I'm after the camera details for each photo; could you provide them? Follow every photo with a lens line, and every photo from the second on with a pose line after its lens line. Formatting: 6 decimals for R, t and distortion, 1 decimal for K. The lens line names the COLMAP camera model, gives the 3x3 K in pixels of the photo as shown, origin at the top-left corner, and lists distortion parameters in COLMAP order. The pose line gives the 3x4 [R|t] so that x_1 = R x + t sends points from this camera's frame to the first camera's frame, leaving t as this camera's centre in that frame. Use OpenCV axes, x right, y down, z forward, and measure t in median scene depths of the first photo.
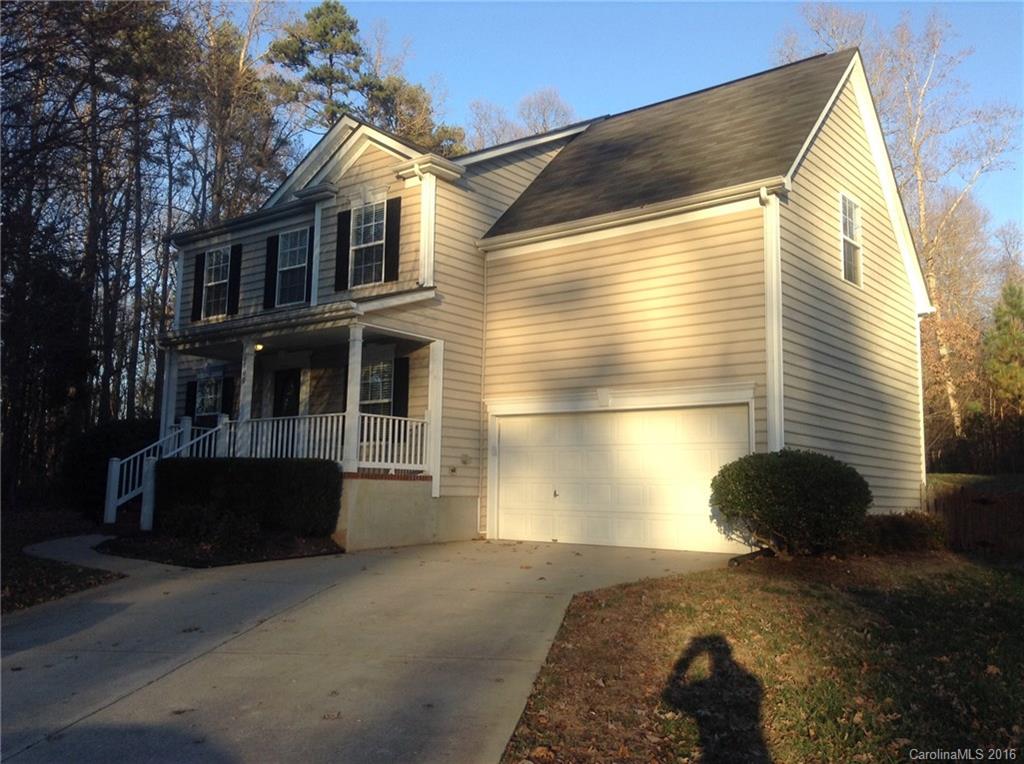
lens RADIAL K [[902.4, 0, 512.0], [0, 902.4, 382.0], [0, 0, 1]] dist [0.219893, -0.005043]
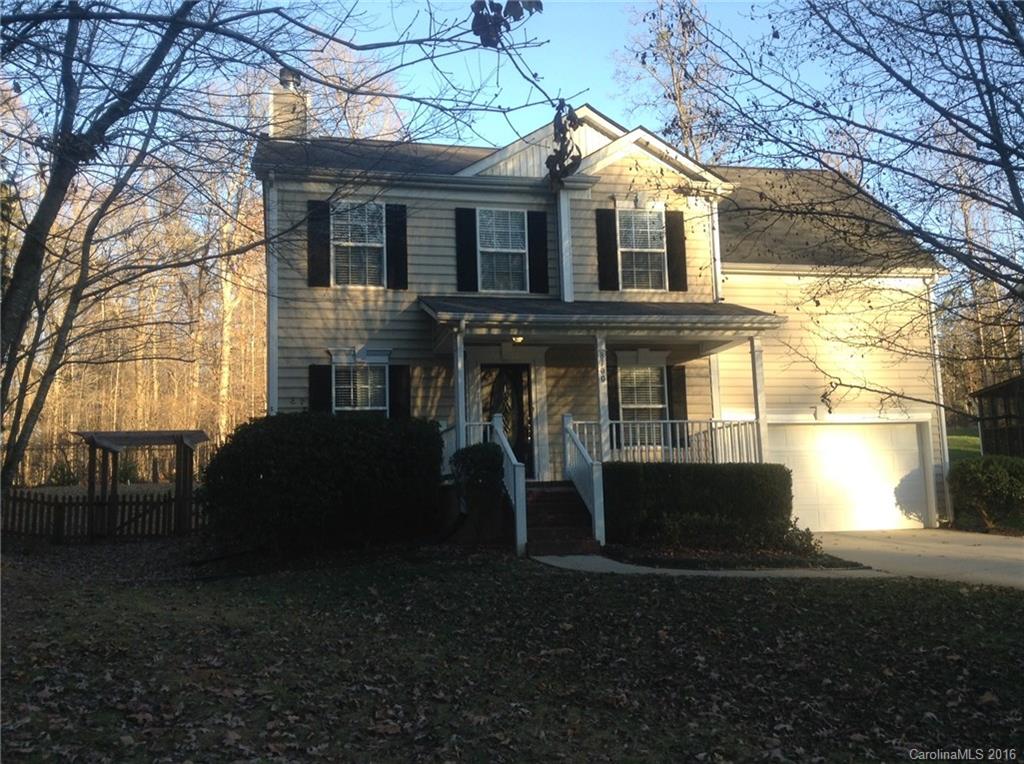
lens RADIAL K [[902.4, 0, 512.0], [0, 902.4, 382.0], [0, 0, 1]] dist [0.219893, -0.005043]
pose [[0.619365, 0.051269, 0.783427, -1.010880], [-0.058731, 0.998095, -0.018886, 0.021855], [-0.782903, -0.034314, 0.621196, 0.477790]]
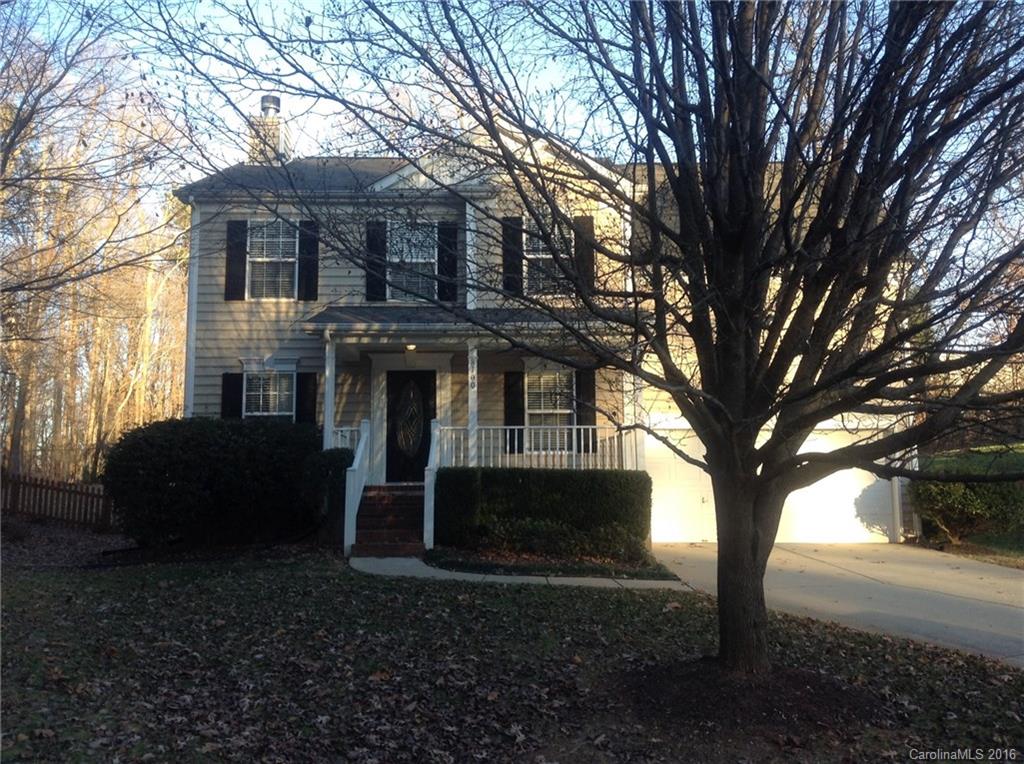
lens RADIAL K [[902.4, 0, 512.0], [0, 902.4, 382.0], [0, 0, 1]] dist [0.219893, -0.005043]
pose [[0.779580, 0.048594, 0.624415, -0.798360], [-0.056675, 0.998369, -0.006937, -0.001878], [-0.623734, -0.029981, 0.781062, 0.234599]]
